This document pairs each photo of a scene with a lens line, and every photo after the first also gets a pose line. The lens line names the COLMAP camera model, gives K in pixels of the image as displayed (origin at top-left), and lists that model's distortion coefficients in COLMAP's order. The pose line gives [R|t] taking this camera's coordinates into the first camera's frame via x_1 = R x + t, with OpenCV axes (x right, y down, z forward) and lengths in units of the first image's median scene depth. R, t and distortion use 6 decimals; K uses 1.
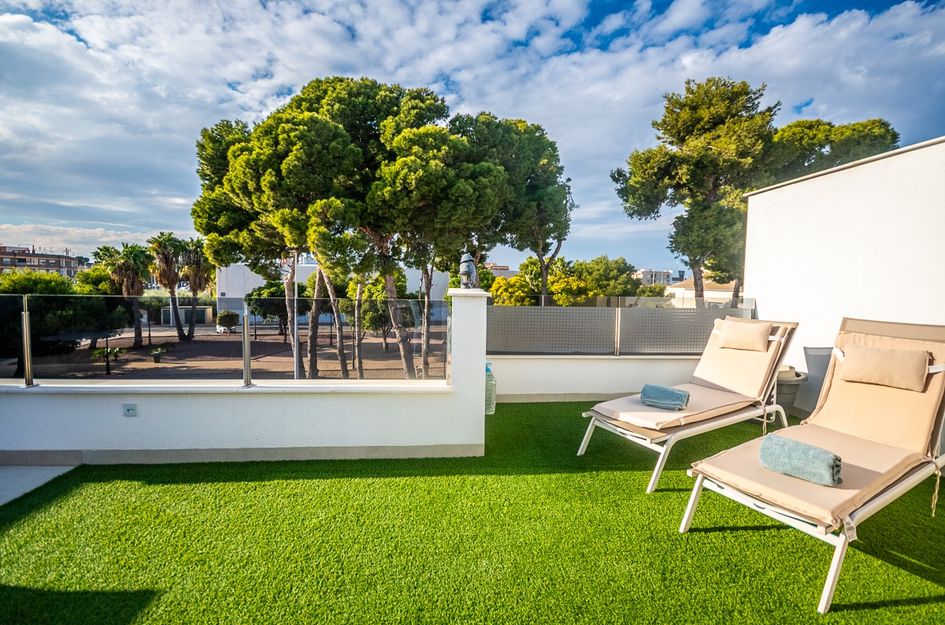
lens RADIAL K [[410.6, 0, 472.5], [0, 410.6, 312.5], [0, 0, 1]] dist [-0.013486, -0.000207]
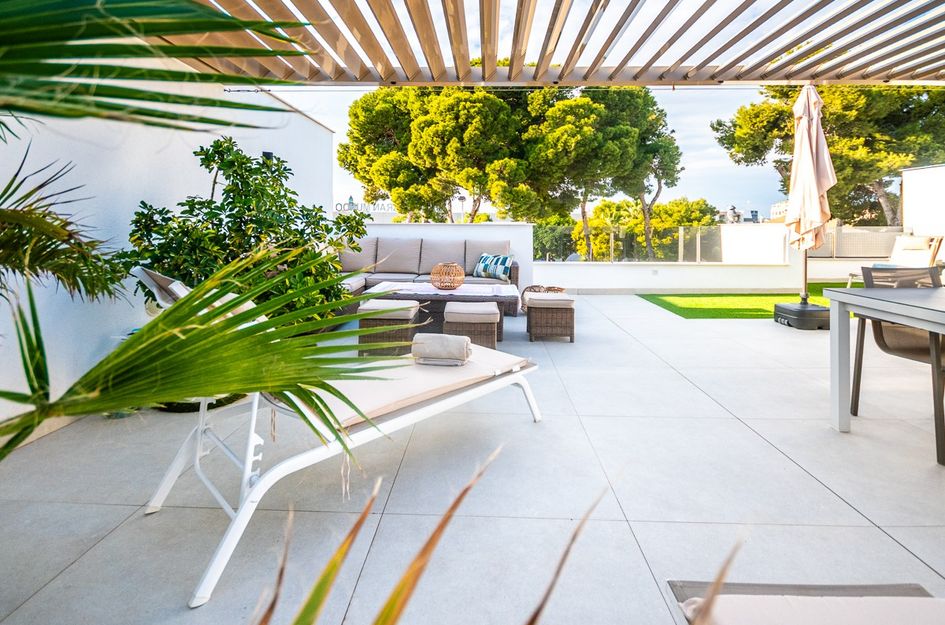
lens RADIAL K [[420.3, 0, 475.8], [0, 420.3, 229.0], [0, 0, 1]] dist [-0.001238, -0.015893]
pose [[0.993544, -0.011221, -0.112889, -0.272820], [0.003577, 0.997701, -0.067682, 0.024613], [0.113389, 0.066842, 0.991300, -0.273679]]
